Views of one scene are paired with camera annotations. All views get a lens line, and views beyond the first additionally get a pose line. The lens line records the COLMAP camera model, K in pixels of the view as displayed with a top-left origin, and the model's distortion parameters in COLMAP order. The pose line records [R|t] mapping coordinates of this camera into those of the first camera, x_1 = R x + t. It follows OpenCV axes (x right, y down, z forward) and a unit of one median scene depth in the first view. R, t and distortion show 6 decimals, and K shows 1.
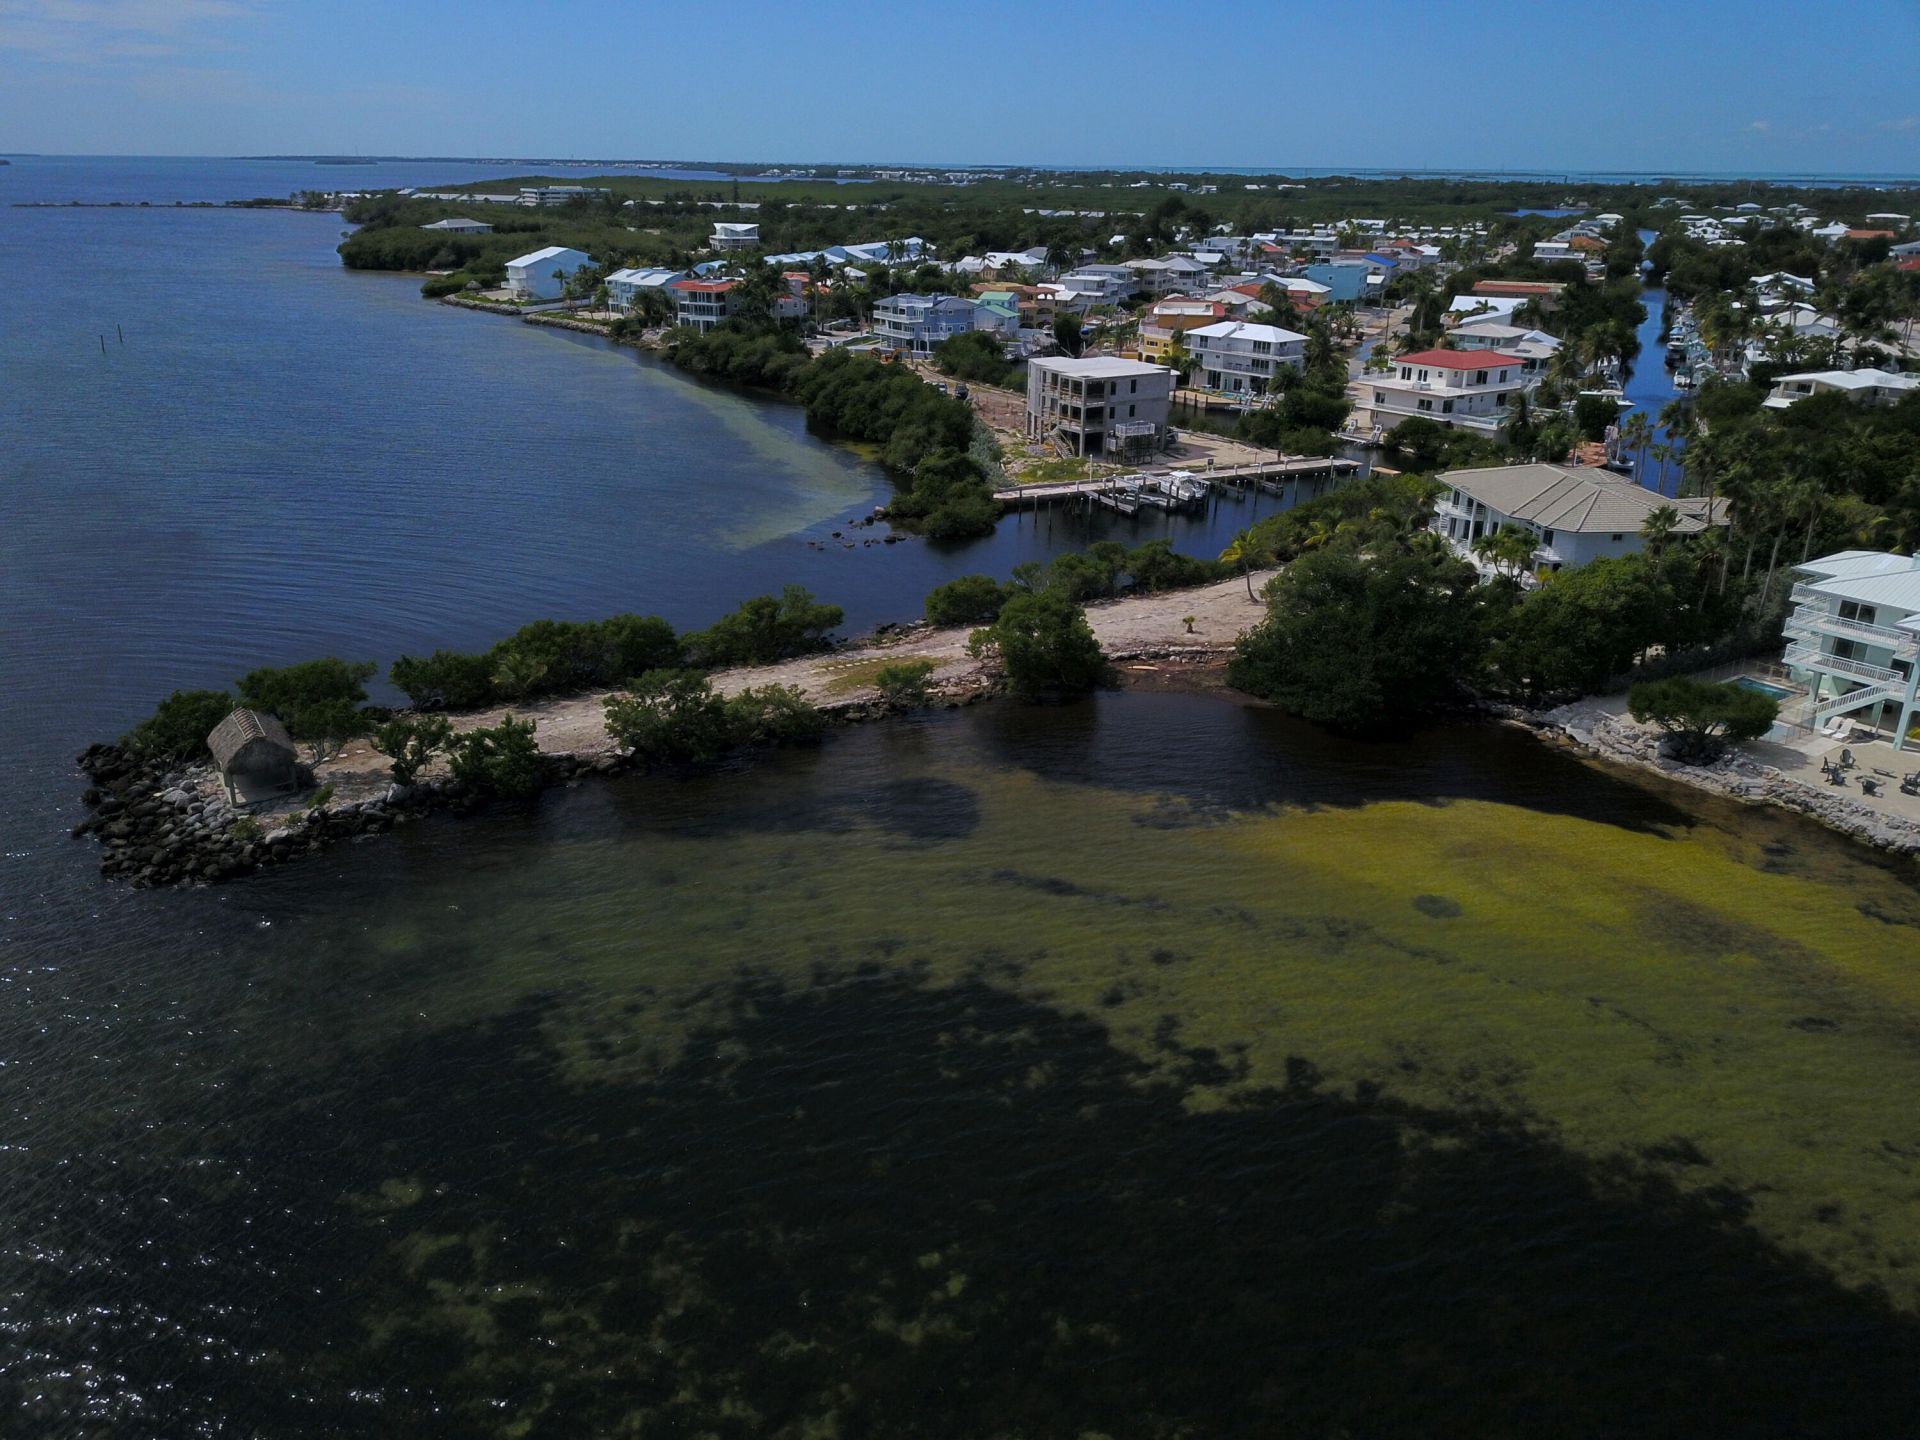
lens RADIAL K [[1544.2, 0, 960.0], [0, 1544.2, 720.0], [0, 0, 1]] dist [0.009603, -0.027969]
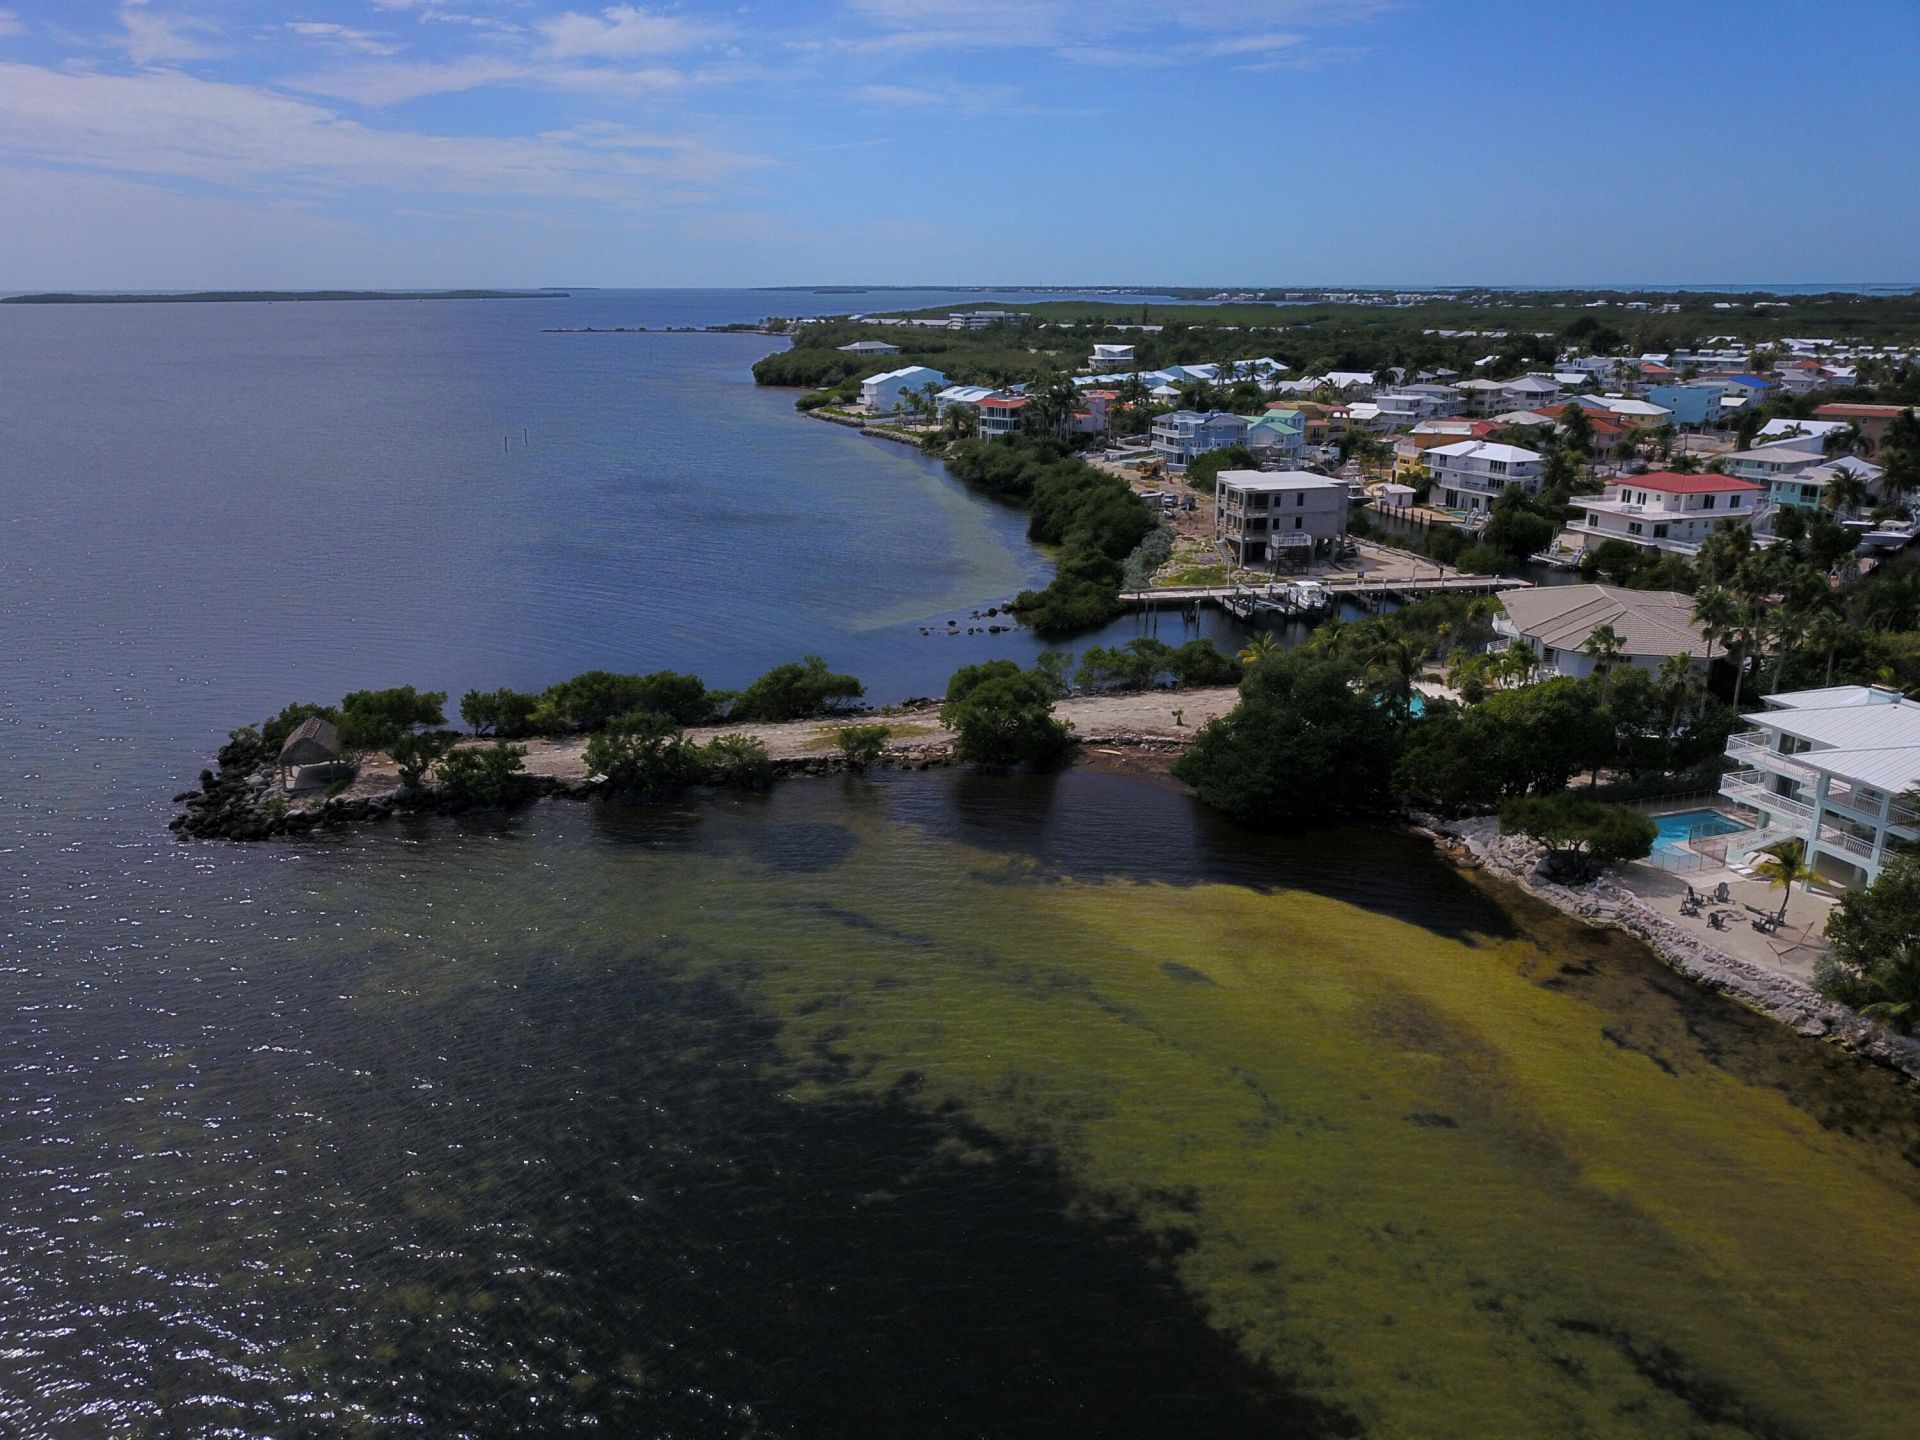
lens RADIAL K [[1544.2, 0, 960.0], [0, 1544.2, 720.0], [0, 0, 1]] dist [0.009603, -0.027969]
pose [[0.950378, 0.070731, -0.302949, 0.201823], [-0.092578, 0.993994, -0.058351, 0.009245], [0.297003, 0.083502, 0.951219, -0.027730]]
